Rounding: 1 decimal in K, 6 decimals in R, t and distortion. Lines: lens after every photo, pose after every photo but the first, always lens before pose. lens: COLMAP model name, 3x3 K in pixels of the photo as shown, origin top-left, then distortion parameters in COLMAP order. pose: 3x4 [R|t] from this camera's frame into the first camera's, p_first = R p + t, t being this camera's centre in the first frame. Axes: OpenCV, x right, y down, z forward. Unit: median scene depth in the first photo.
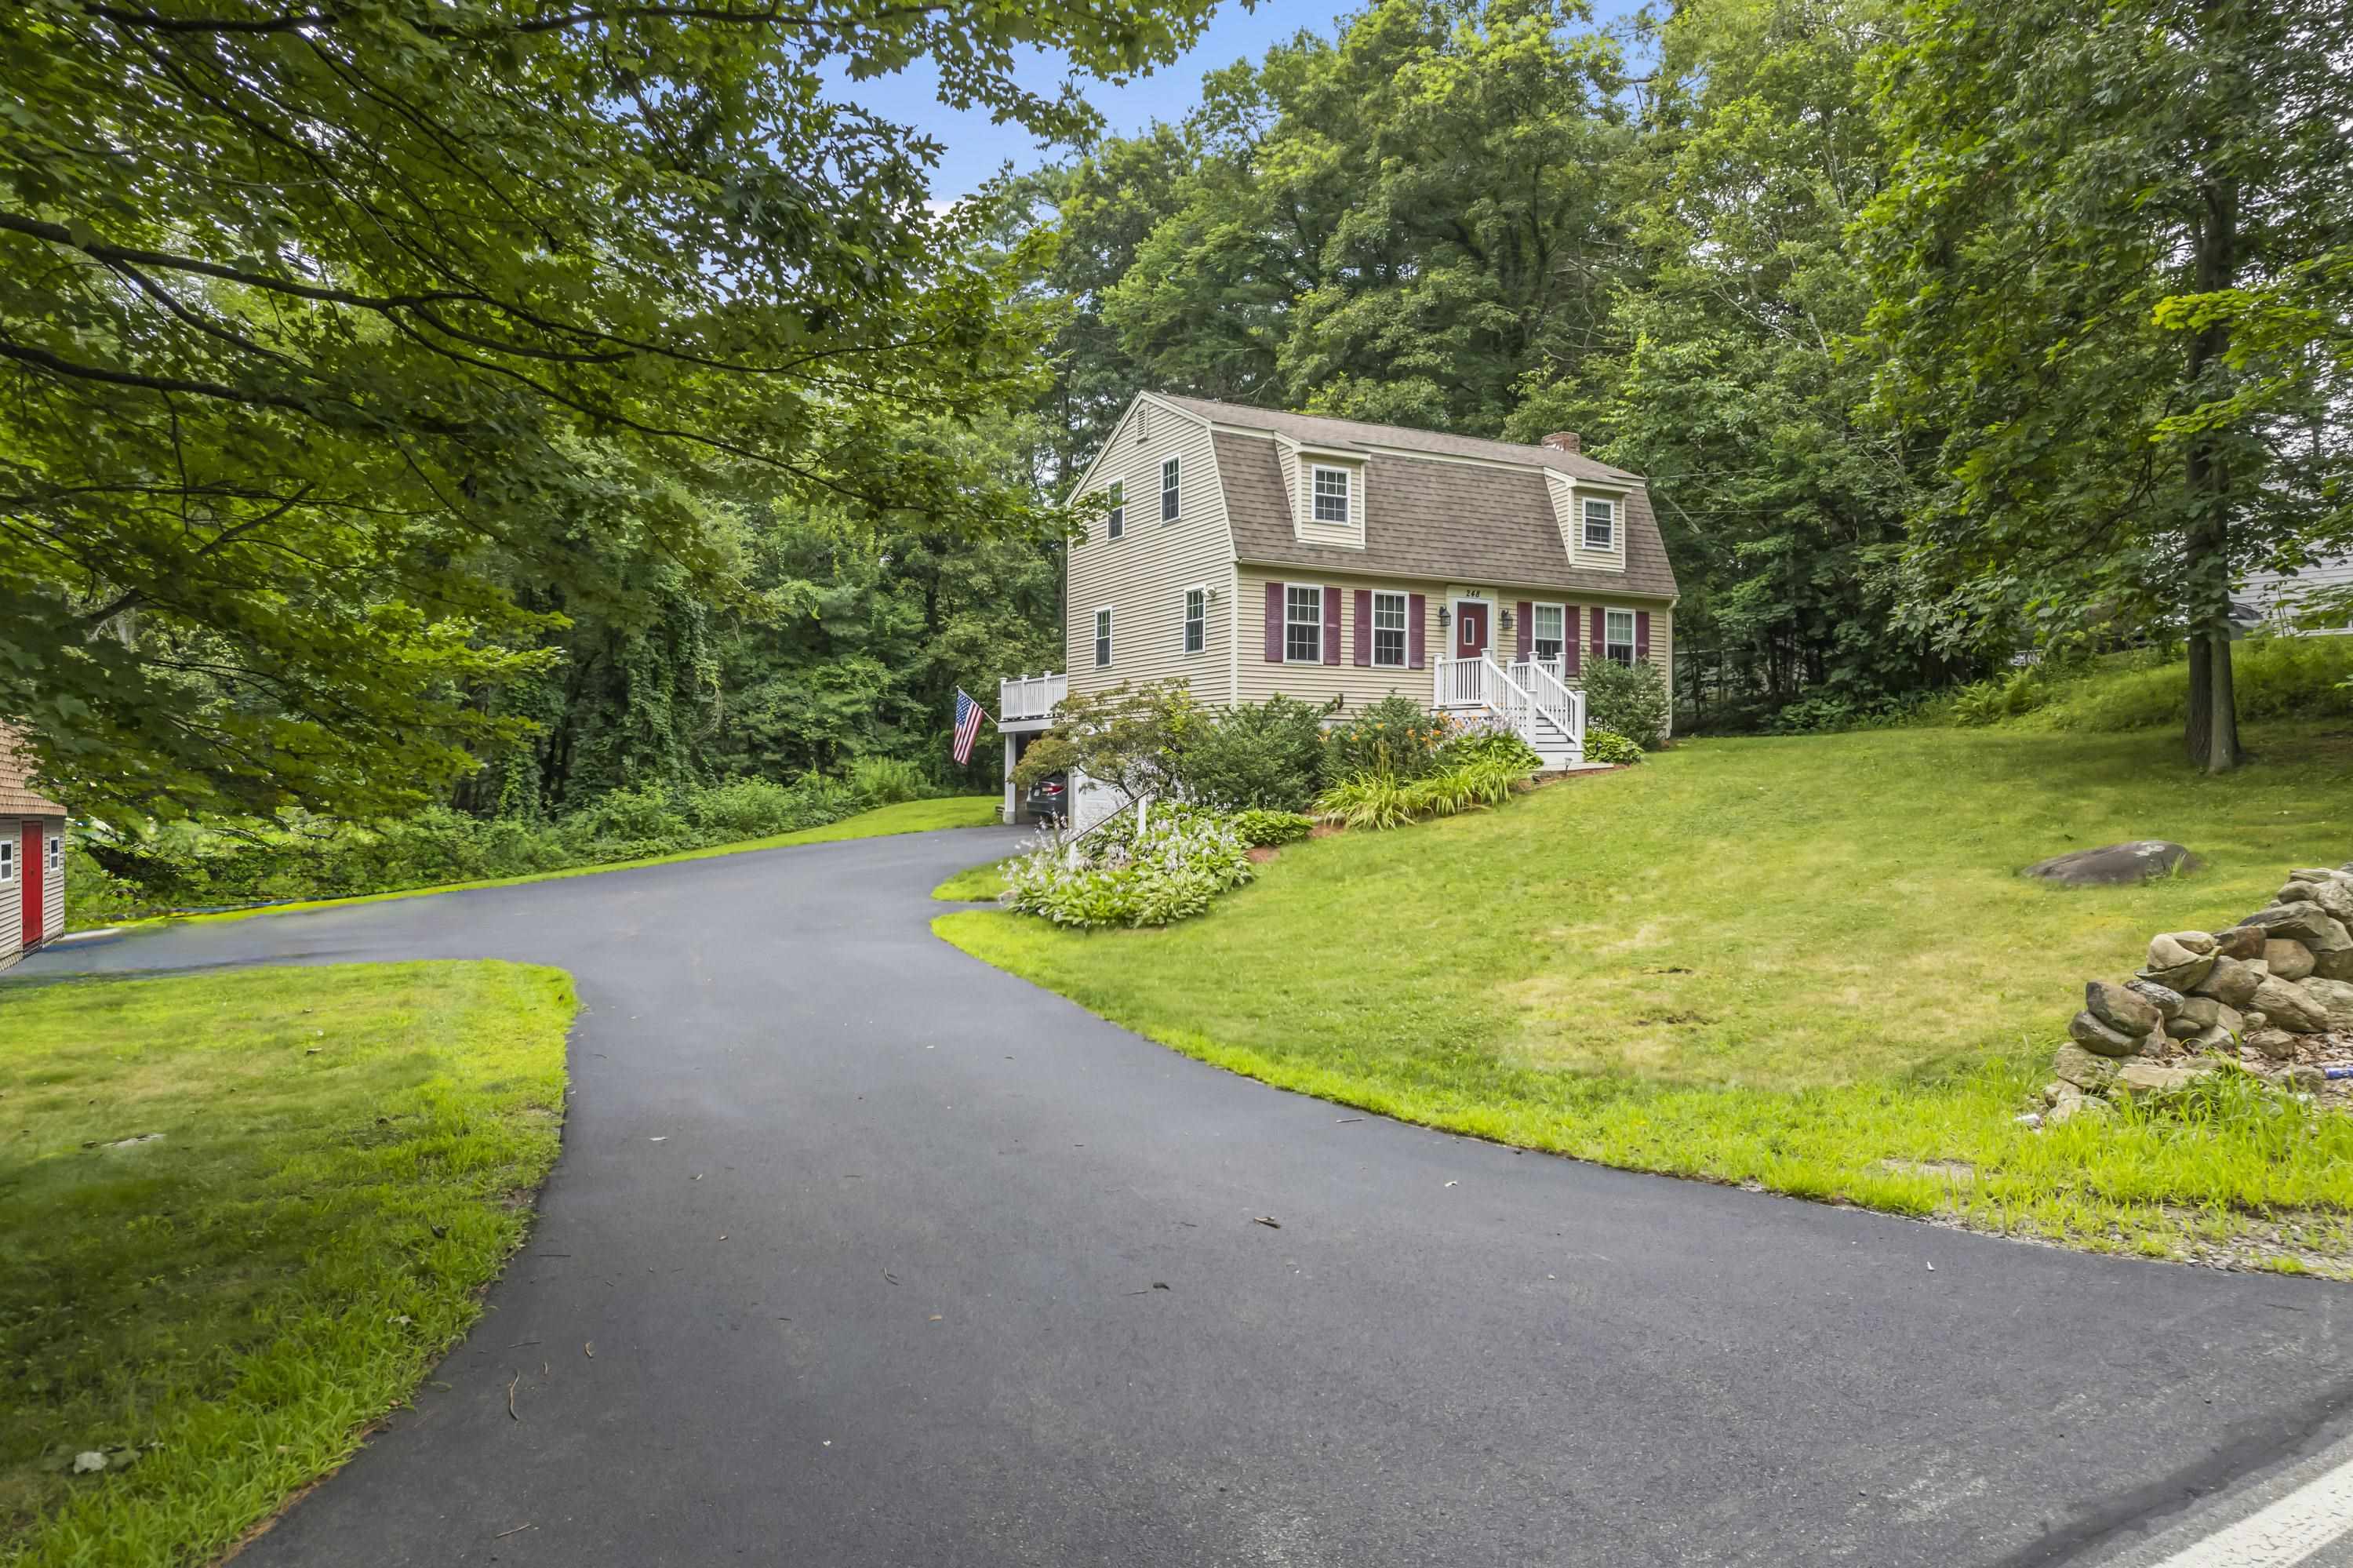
lens RADIAL K [[1513.2, 0, 1176.5], [0, 1513.2, 784.0], [0, 0, 1]] dist [-0.080159, 0.070748]
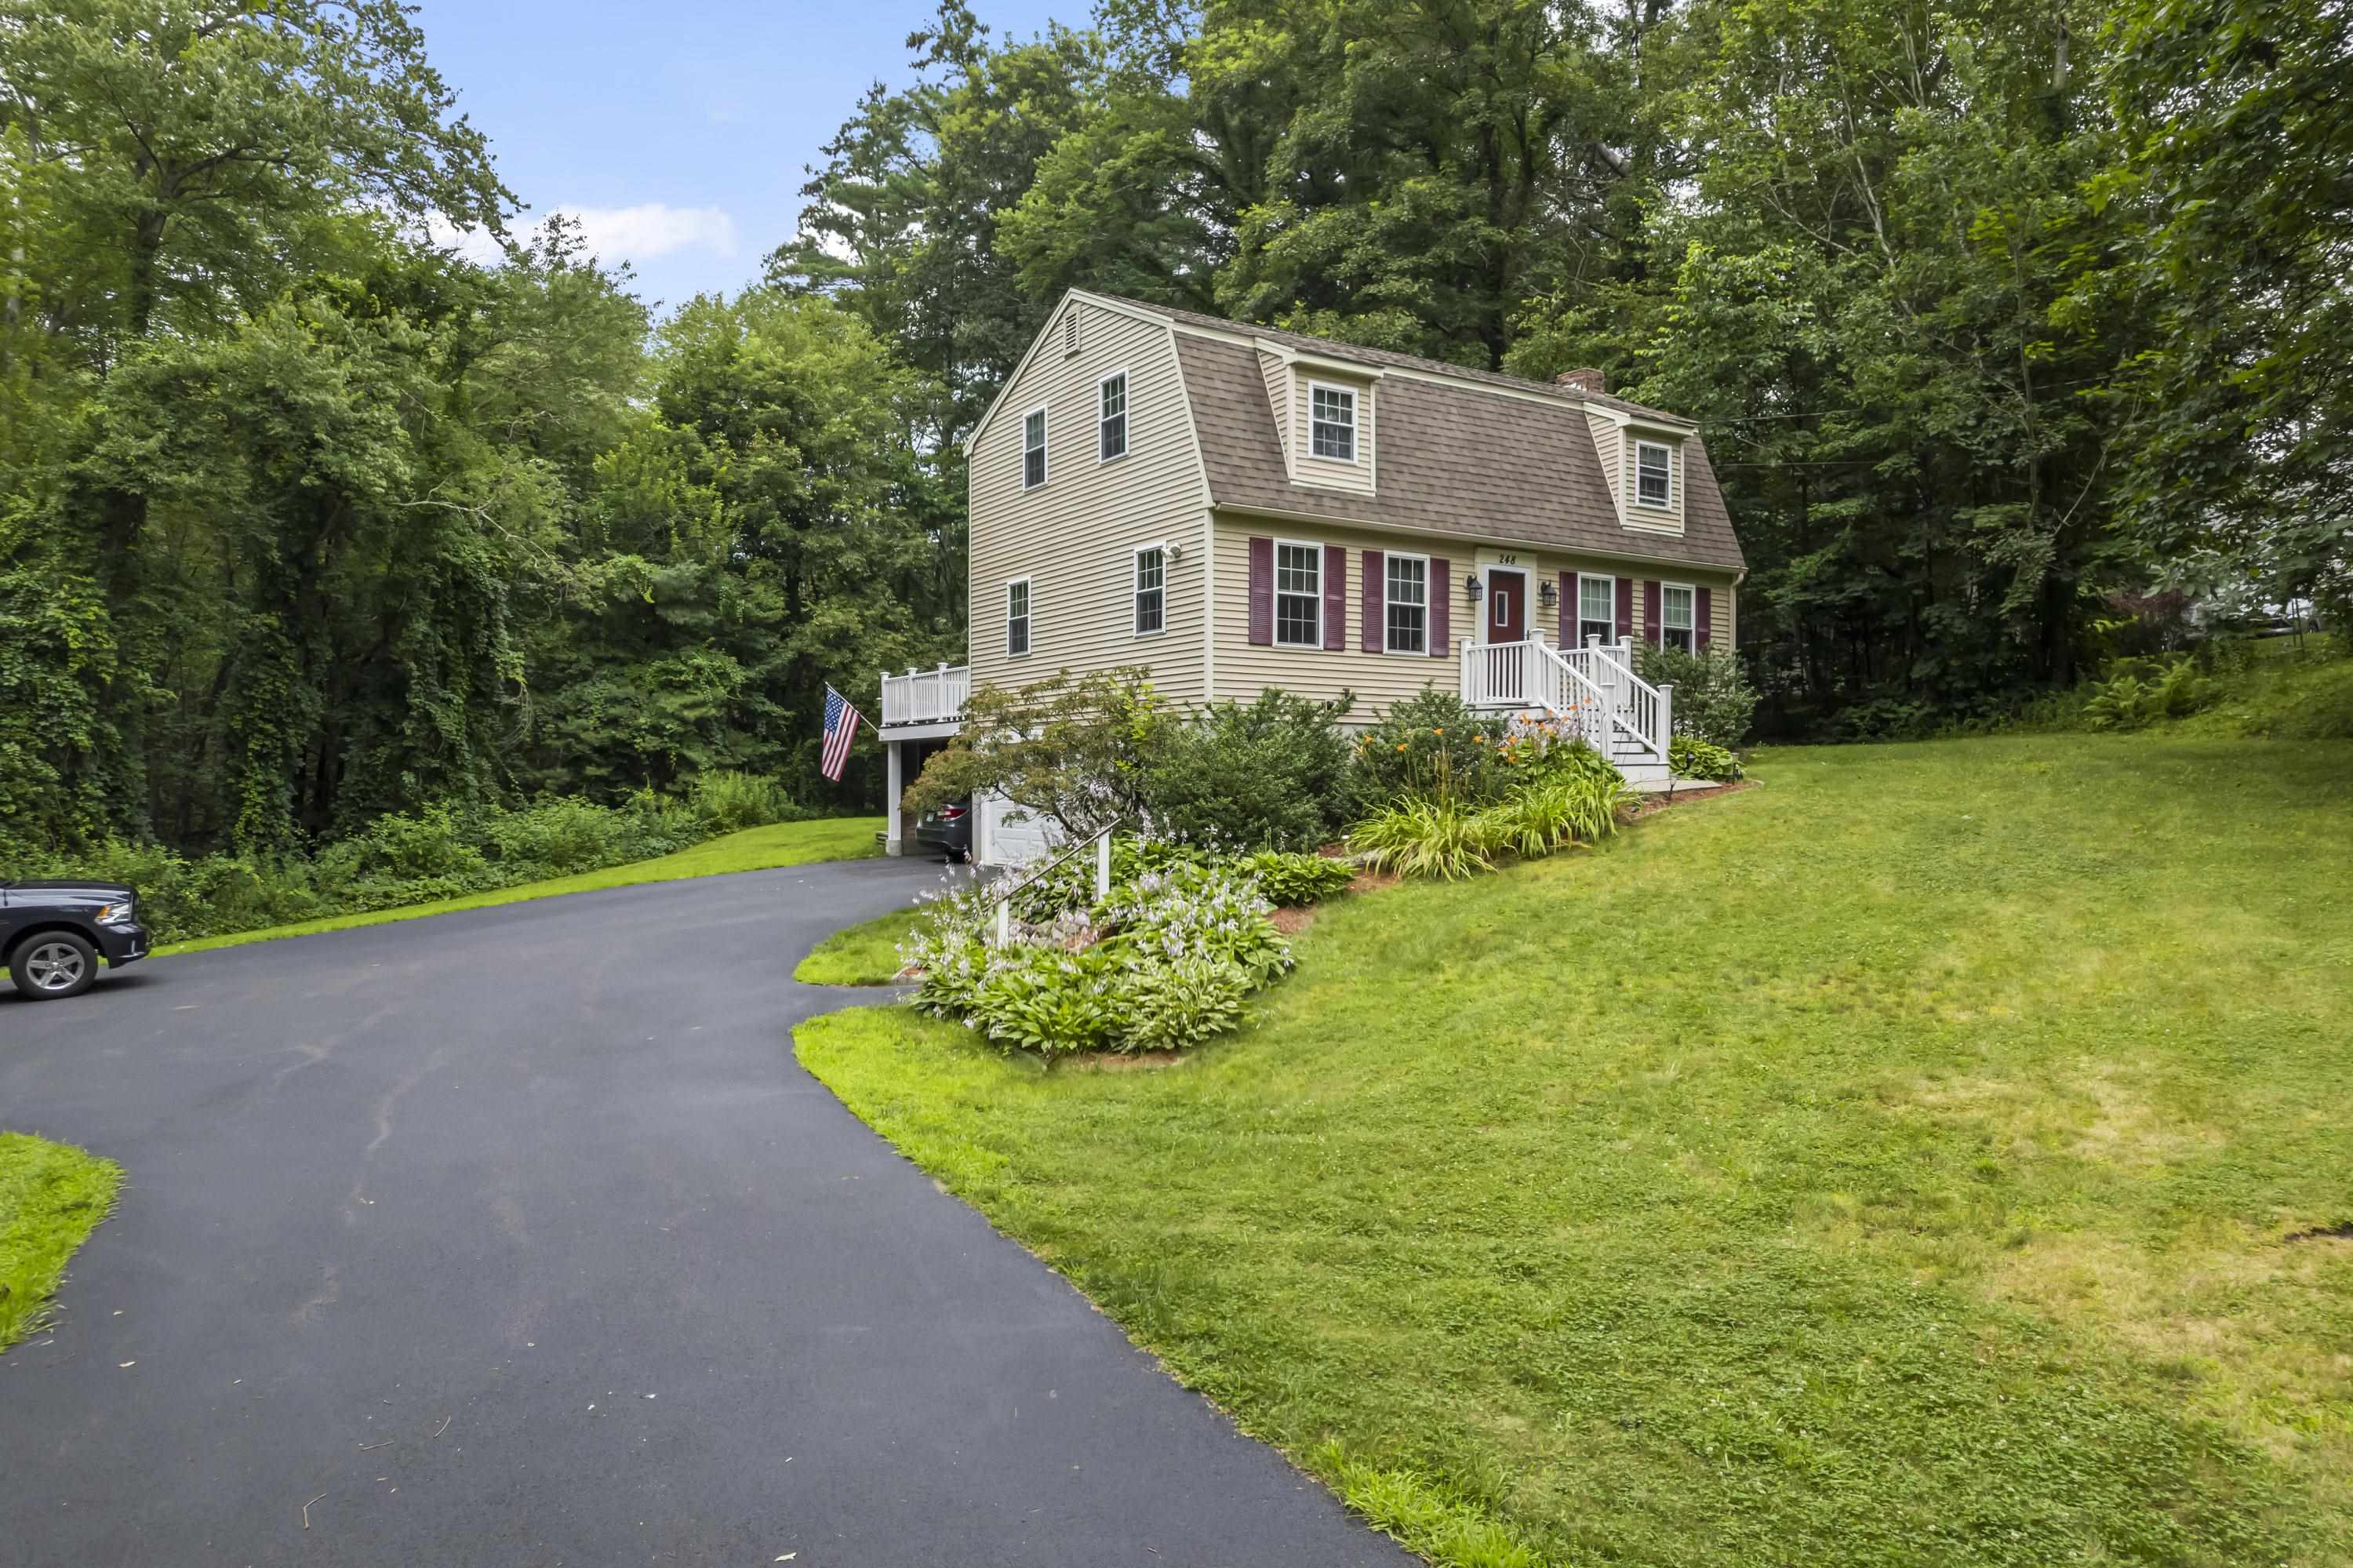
lens RADIAL K [[1523.3, 0, 1185.9], [0, 1523.3, 832.8], [0, 0, 1]] dist [-0.044865, 0.001750]
pose [[0.995988, -0.006527, 0.089248, -0.034231], [0.004199, 0.999646, 0.026256, -0.007368], [-0.089387, -0.025776, 0.995663, 0.222674]]
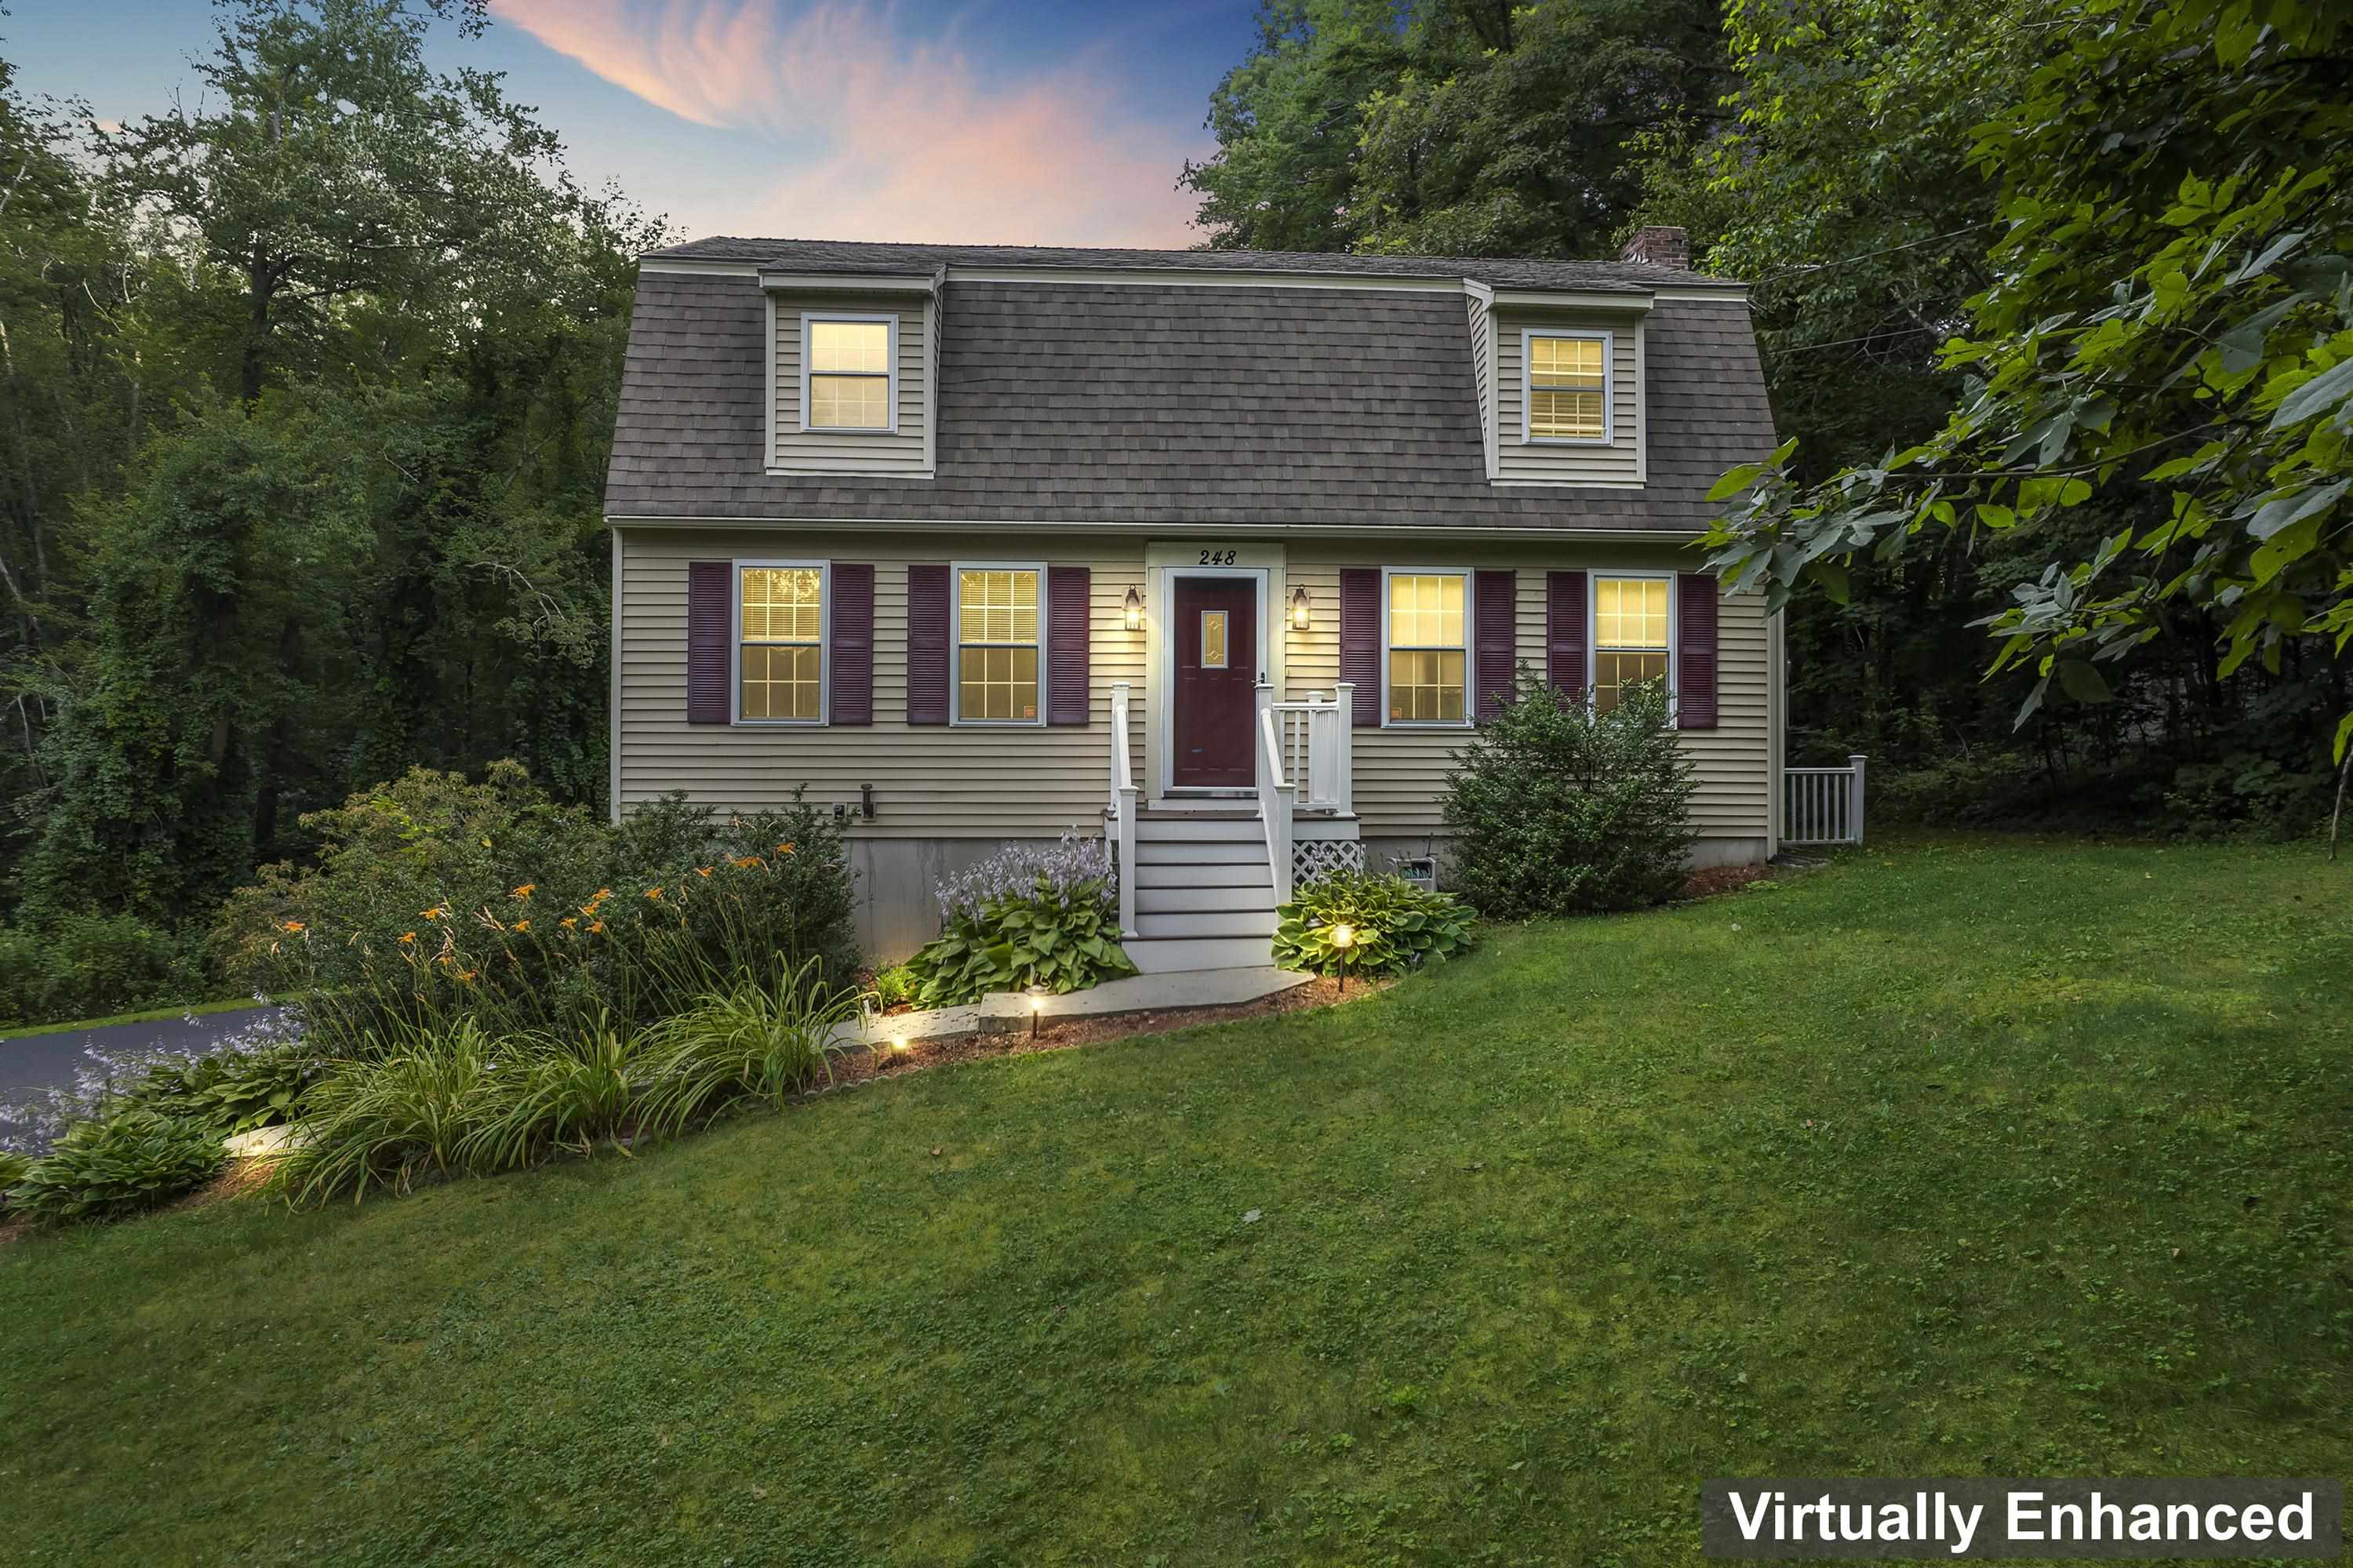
lens RADIAL K [[1513.2, 0, 1176.5], [0, 1513.2, 784.0], [0, 0, 1]] dist [-0.080159, 0.070748]
pose [[0.919760, -0.001485, -0.392479, 0.341164], [0.000449, 0.999996, -0.002732, -0.051828], [0.392481, 0.002337, 0.919757, 0.530238]]
